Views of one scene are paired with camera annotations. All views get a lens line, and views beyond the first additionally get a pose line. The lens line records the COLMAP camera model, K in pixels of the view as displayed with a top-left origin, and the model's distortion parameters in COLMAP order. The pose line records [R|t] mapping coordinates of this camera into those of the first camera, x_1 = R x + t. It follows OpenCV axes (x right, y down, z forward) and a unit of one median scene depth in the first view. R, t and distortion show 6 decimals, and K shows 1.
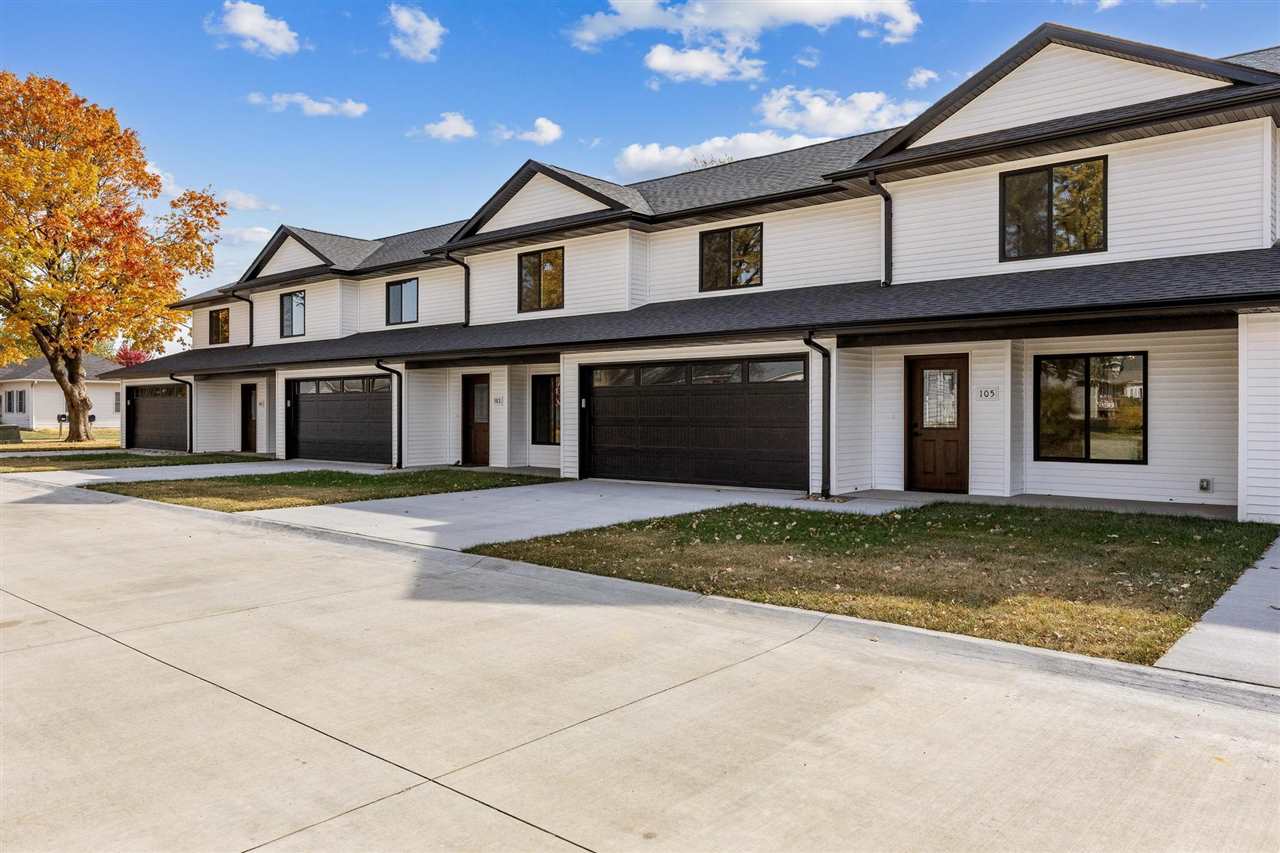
lens RADIAL K [[892.4, 0, 640.0], [0, 892.4, 426.5], [0, 0, 1]] dist [0.001797, -0.000073]
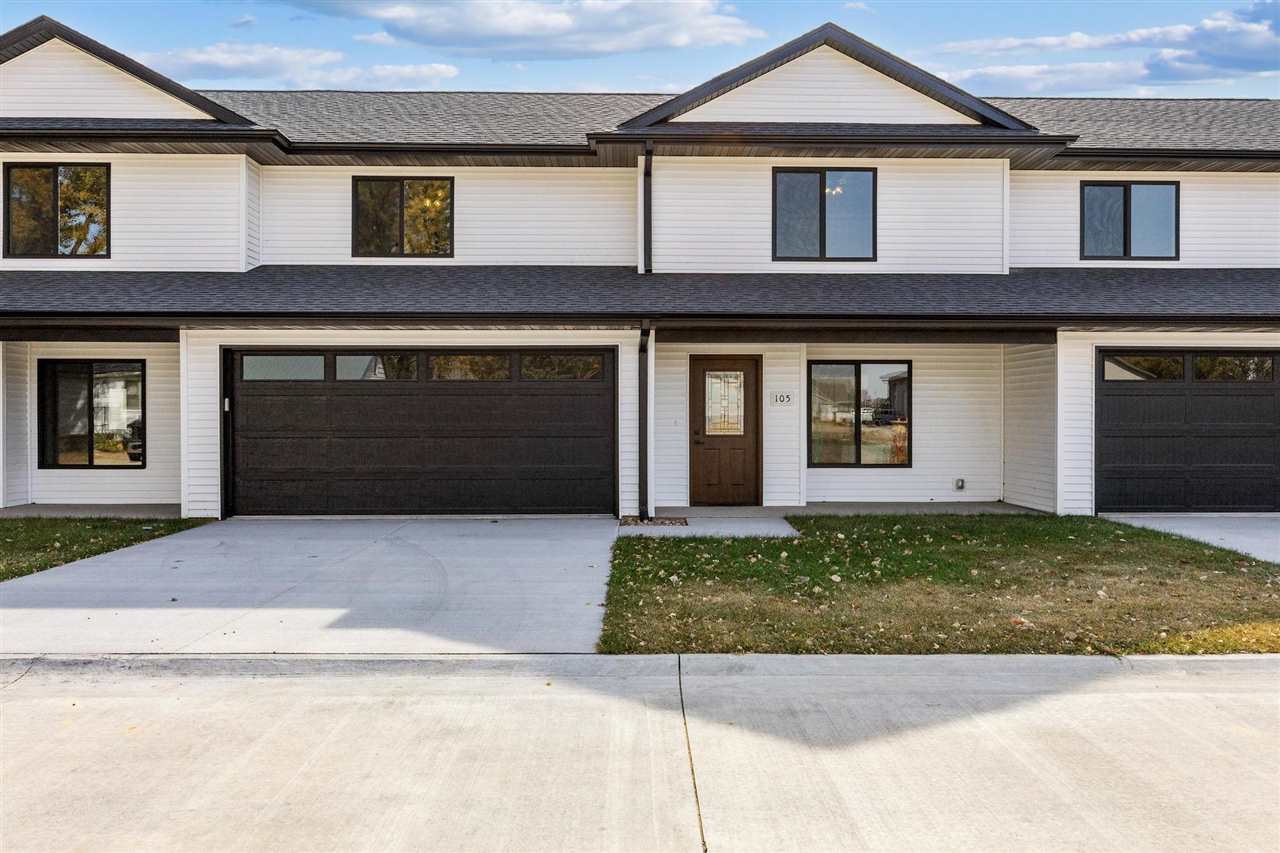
lens RADIAL K [[960.1, 0, 642.2], [0, 960.1, 434.5], [0, 0, 1]] dist [0.005573, -0.006104]
pose [[0.752611, -0.010996, 0.658373, -0.378550], [0.010178, 0.999935, 0.005066, -0.005114], [-0.658386, 0.002888, 0.752675, 0.318625]]
